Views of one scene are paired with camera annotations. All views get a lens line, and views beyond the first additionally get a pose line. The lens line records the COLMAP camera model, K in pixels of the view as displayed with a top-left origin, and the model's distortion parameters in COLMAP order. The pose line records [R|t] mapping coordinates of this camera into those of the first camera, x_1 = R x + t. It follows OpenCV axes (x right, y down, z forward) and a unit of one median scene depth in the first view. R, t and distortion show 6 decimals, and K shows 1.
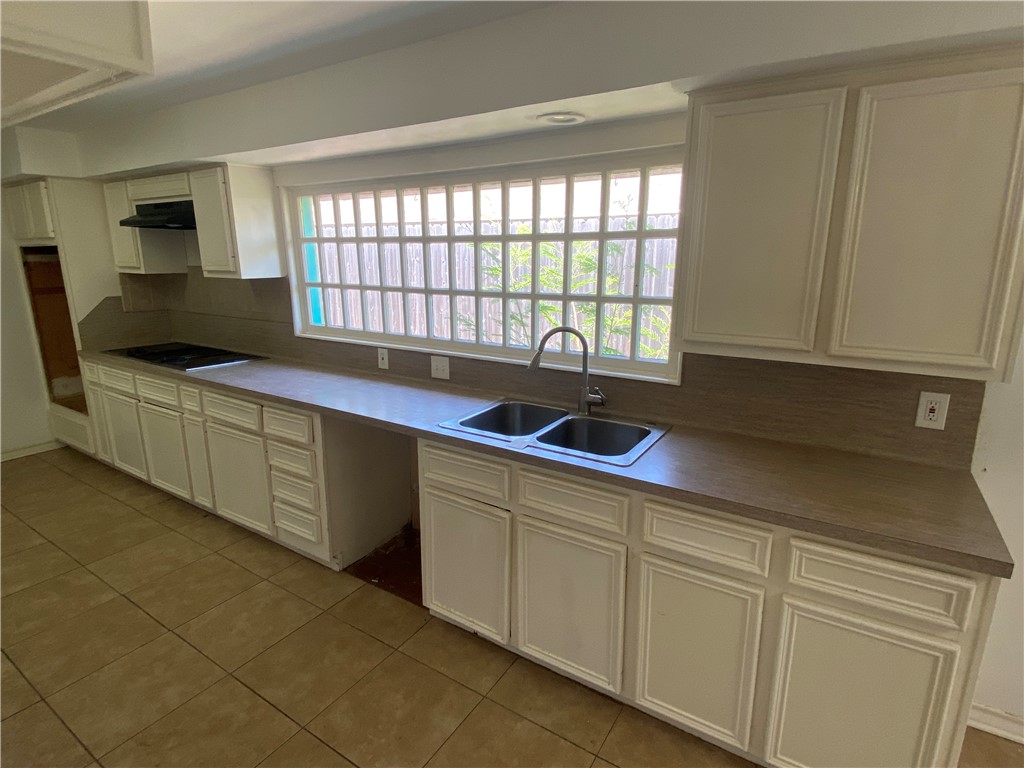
lens RADIAL K [[536.5, 0, 509.2], [0, 536.5, 378.6], [0, 0, 1]] dist [0.003246, -0.009198]
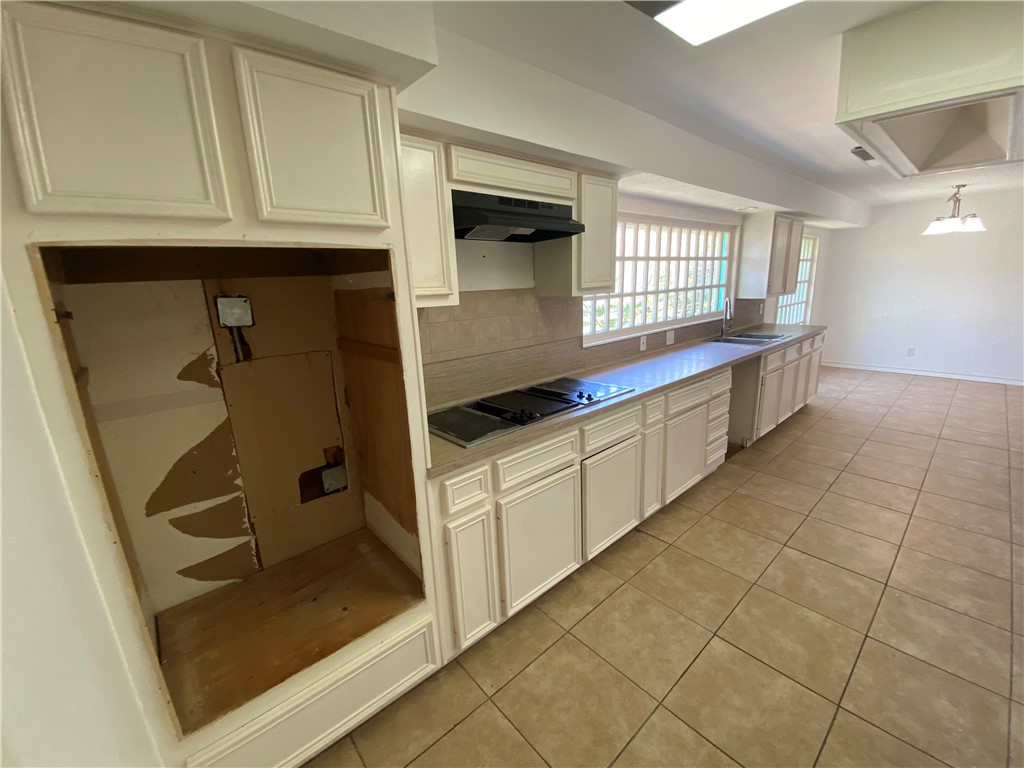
lens RADIAL K [[415.4, 0, 512.7], [0, 415.4, 382.3], [0, 0, 1]] dist [0.033996, -0.027069]
pose [[0.273785, -0.237629, 0.931974, -1.432219], [0.256738, 0.951893, 0.167286, -0.219681], [-0.926891, 0.193473, 0.321622, 1.015956]]
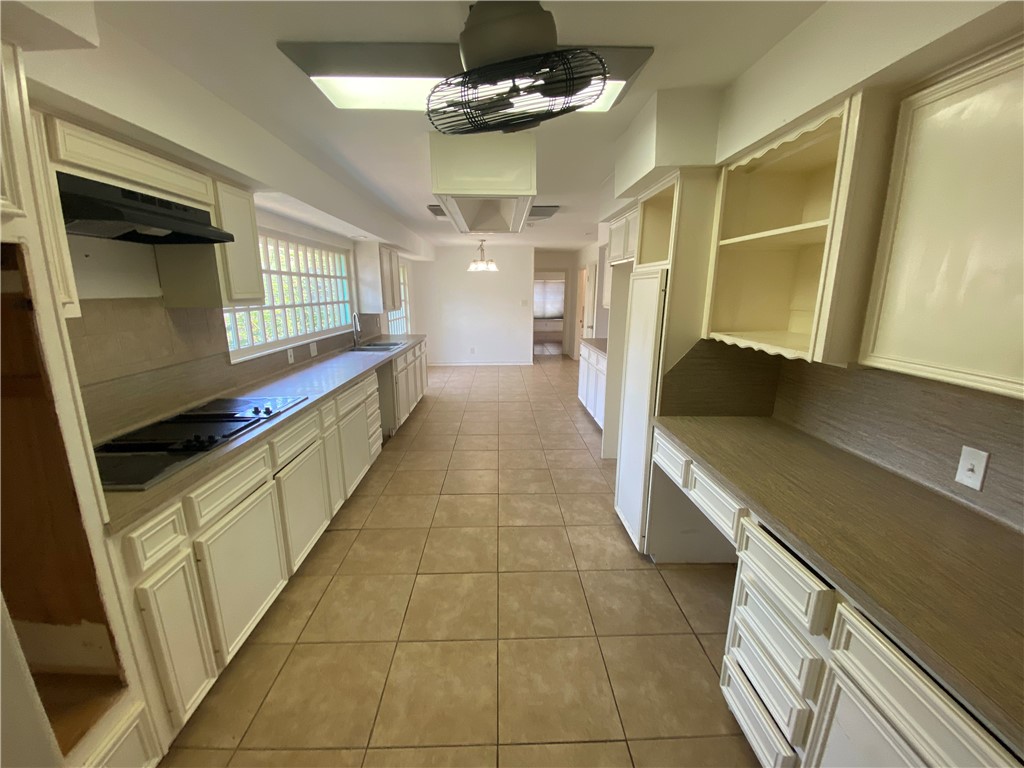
lens RADIAL K [[415.4, 0, 512.7], [0, 415.4, 382.3], [0, 0, 1]] dist [0.033996, -0.027069]
pose [[-0.569691, -0.180552, 0.801781, -1.528858], [0.181063, 0.924028, 0.336732, -0.249547], [-0.801666, 0.337006, -0.493719, 1.133057]]
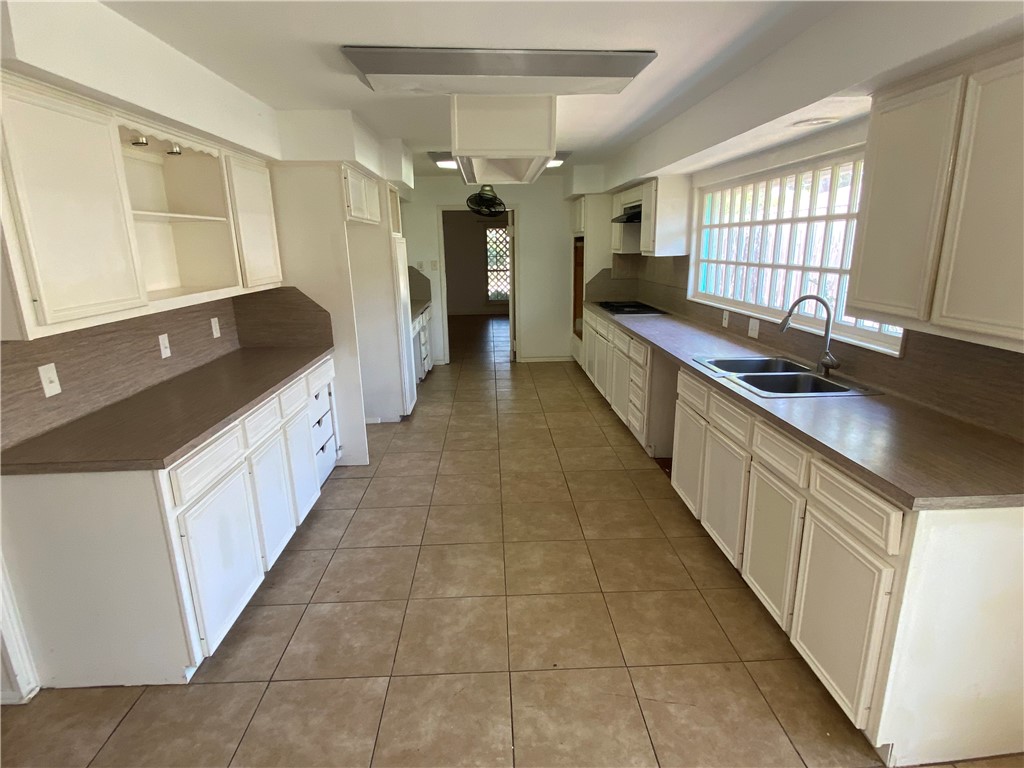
lens RADIAL K [[524.7, 0, 512.0], [0, 524.7, 384.0], [0, 0, 1]] dist [0.037662, -0.038421]
pose [[0.576332, 0.196553, -0.793227, 0.519281], [-0.162258, 0.978843, 0.124655, 0.041764], [0.800946, 0.056865, 0.596031, -0.160452]]
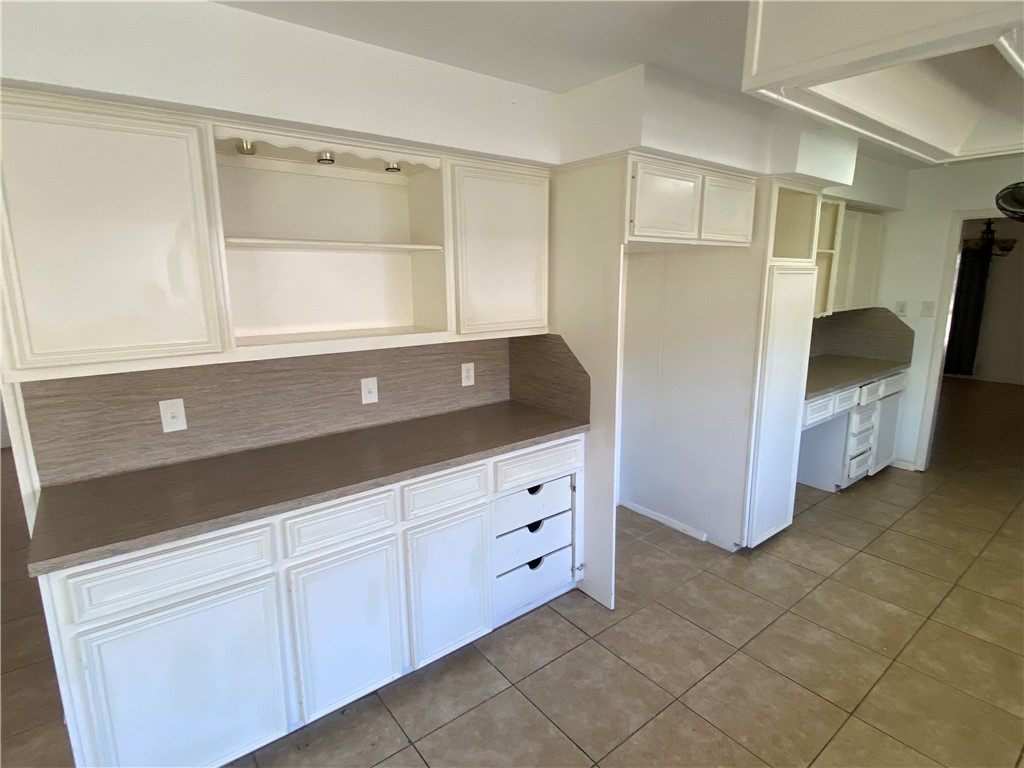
lens RADIAL K [[536.5, 0, 509.2], [0, 536.5, 378.6], [0, 0, 1]] dist [0.003246, -0.009198]
pose [[-0.329652, 0.178677, -0.927041, 0.109794], [-0.206756, 0.944429, 0.255550, -0.083675], [0.921185, 0.275913, -0.274391, 0.326789]]
